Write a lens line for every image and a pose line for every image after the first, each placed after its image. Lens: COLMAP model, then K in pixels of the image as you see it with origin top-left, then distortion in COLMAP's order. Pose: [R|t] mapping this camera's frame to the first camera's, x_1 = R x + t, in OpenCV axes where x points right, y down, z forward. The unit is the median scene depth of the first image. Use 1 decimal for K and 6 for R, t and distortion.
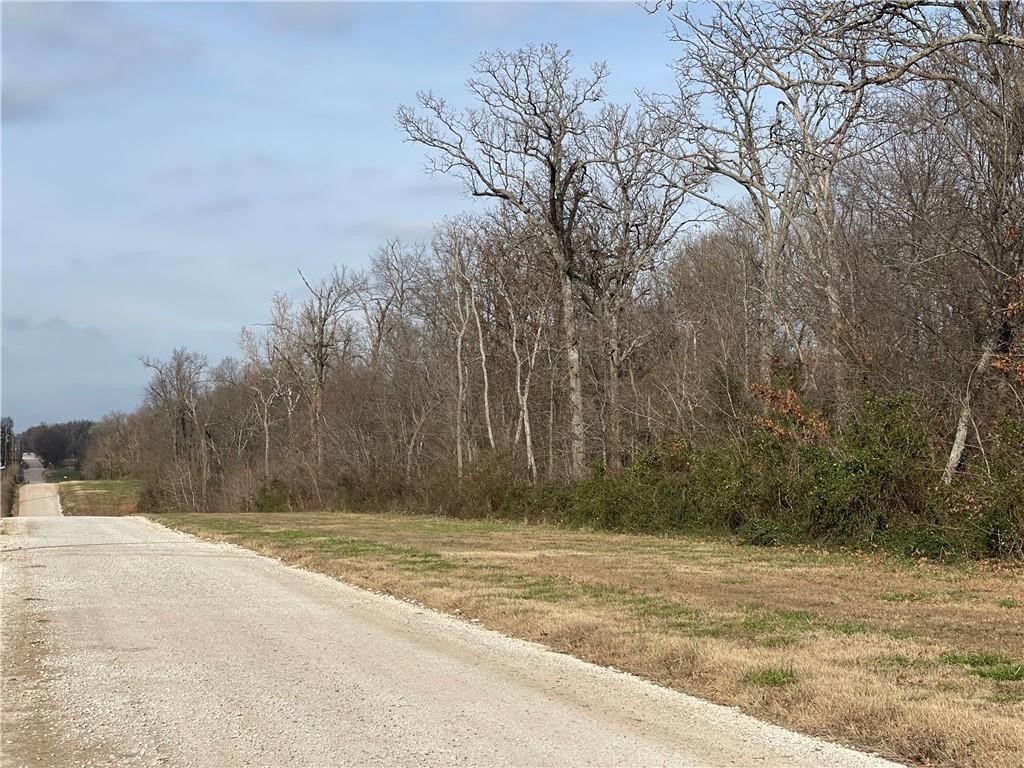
lens RADIAL K [[1899.4, 0, 512.0], [0, 1899.4, 384.0], [0, 0, 1]] dist [0.227354, 0.116679]
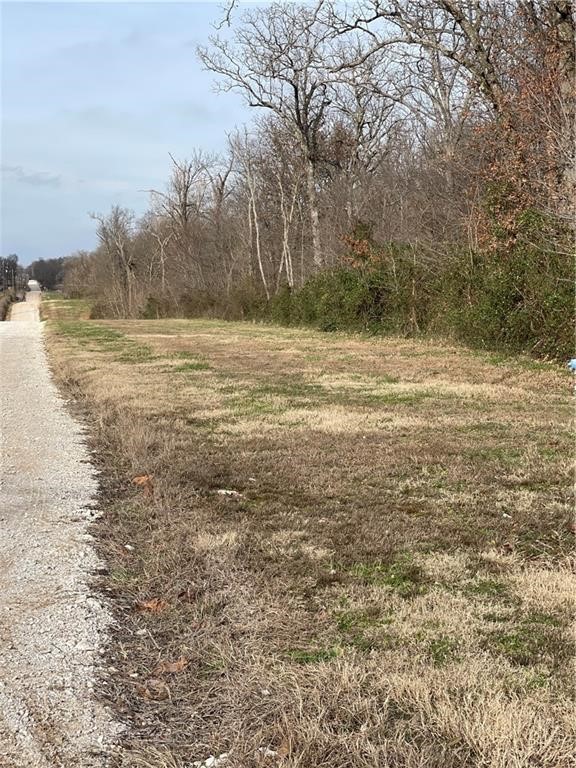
lens RADIAL K [[1424.6, 0, 288.0], [0, 1424.6, 384.0], [0, 0, 1]] dist [0.227354, 0.116679]
pose [[0.997179, -0.000744, -0.075055, 0.094641], [0.008917, 0.994043, 0.108620, -0.004156], [0.074528, -0.108983, 0.991246, -0.143923]]
